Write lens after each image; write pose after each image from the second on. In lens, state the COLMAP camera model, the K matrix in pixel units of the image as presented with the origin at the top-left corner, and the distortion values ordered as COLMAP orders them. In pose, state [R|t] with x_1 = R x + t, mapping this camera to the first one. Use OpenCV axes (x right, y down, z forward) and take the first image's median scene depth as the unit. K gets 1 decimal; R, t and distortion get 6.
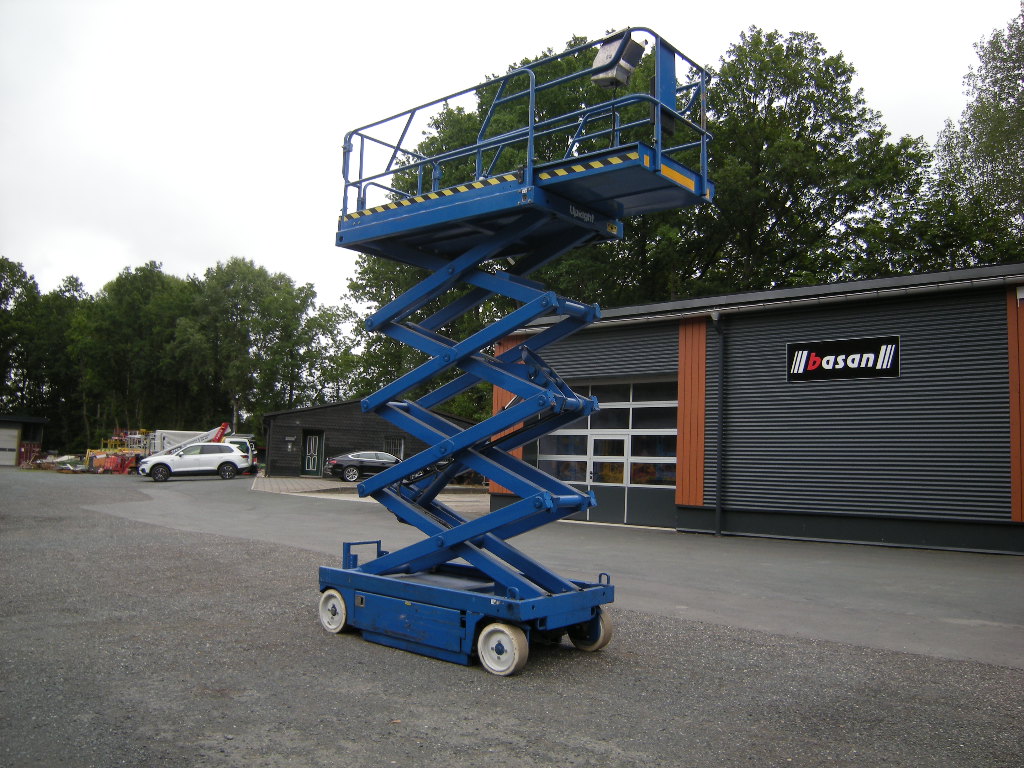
lens RADIAL K [[851.8, 0, 512.0], [0, 851.8, 384.0], [0, 0, 1]] dist [-0.121062, 0.062327]
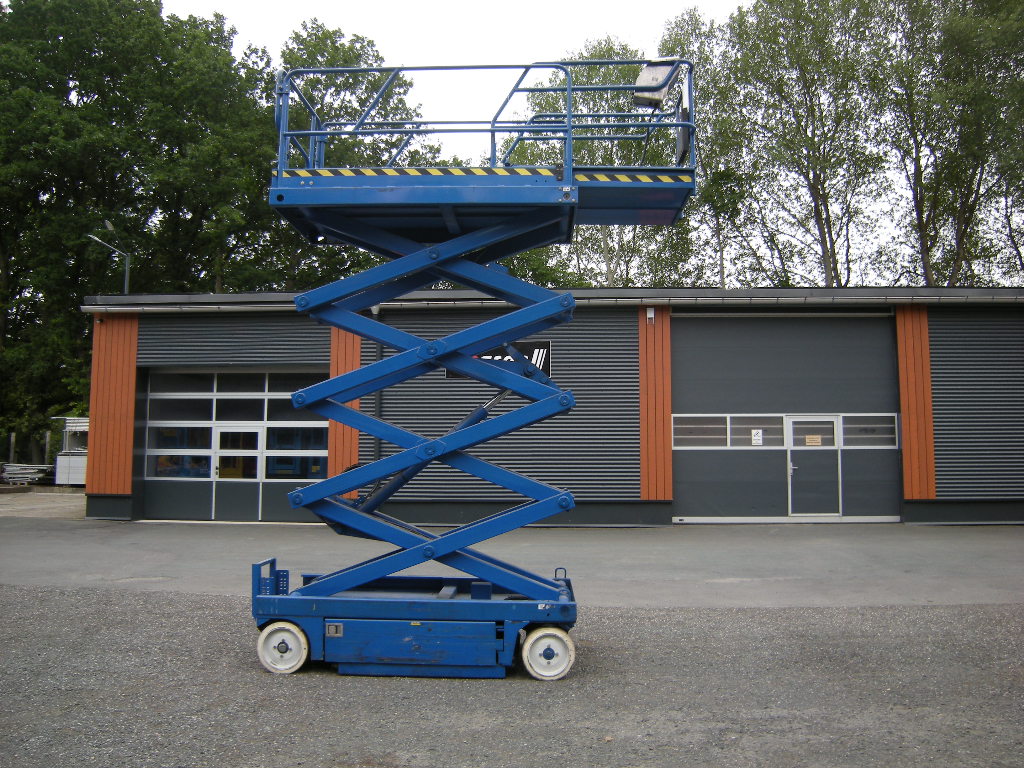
lens RADIAL K [[851.8, 0, 512.0], [0, 851.8, 384.0], [0, 0, 1]] dist [-0.121062, 0.062327]
pose [[0.787365, 0.027671, 0.615865, -0.280401], [-0.036337, 0.999338, 0.001557, 0.000288], [-0.615415, -0.023605, 0.787850, 0.110925]]
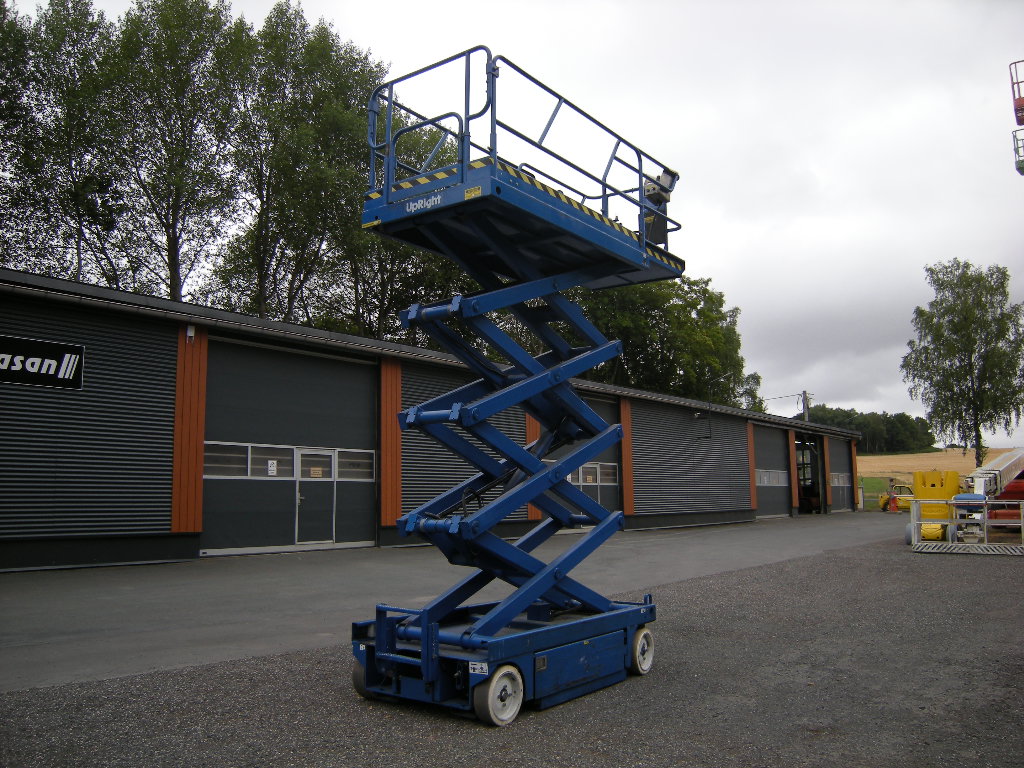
lens RADIAL K [[851.8, 0, 512.0], [0, 851.8, 384.0], [0, 0, 1]] dist [-0.121062, 0.062327]
pose [[-0.067475, 0.099740, 0.992723, -0.494570], [-0.089832, 0.990342, -0.105607, 0.039511], [-0.993669, -0.096304, -0.057864, 0.541715]]
